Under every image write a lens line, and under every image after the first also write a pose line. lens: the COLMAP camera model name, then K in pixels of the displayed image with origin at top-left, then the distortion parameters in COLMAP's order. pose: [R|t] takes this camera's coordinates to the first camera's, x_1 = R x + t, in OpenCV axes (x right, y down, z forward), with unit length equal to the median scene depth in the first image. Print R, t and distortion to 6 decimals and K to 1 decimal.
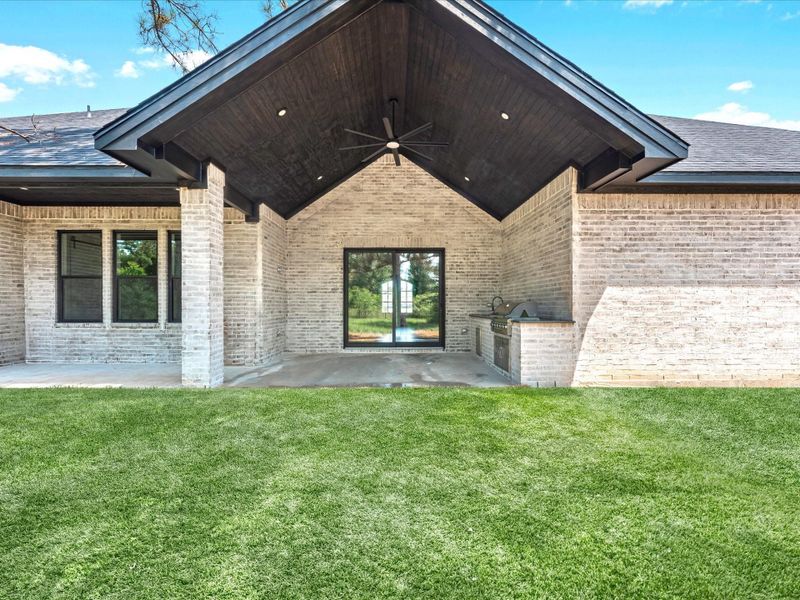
lens RADIAL K [[363.4, 0, 399.3], [0, 363.4, 304.4], [0, 0, 1]] dist [-0.014107, -0.000742]
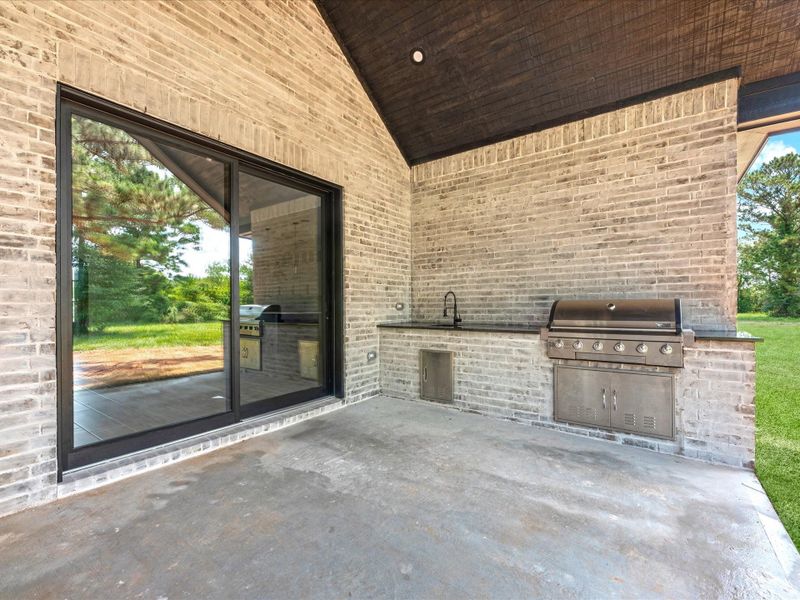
lens RADIAL K [[363.4, 0, 399.3], [0, 363.4, 304.4], [0, 0, 1]] dist [-0.014107, -0.000742]
pose [[0.591210, 0.002440, 0.806514, -0.213553], [0.013012, 0.999836, -0.012564, 0.005234], [-0.806412, 0.017922, 0.591082, 0.663585]]
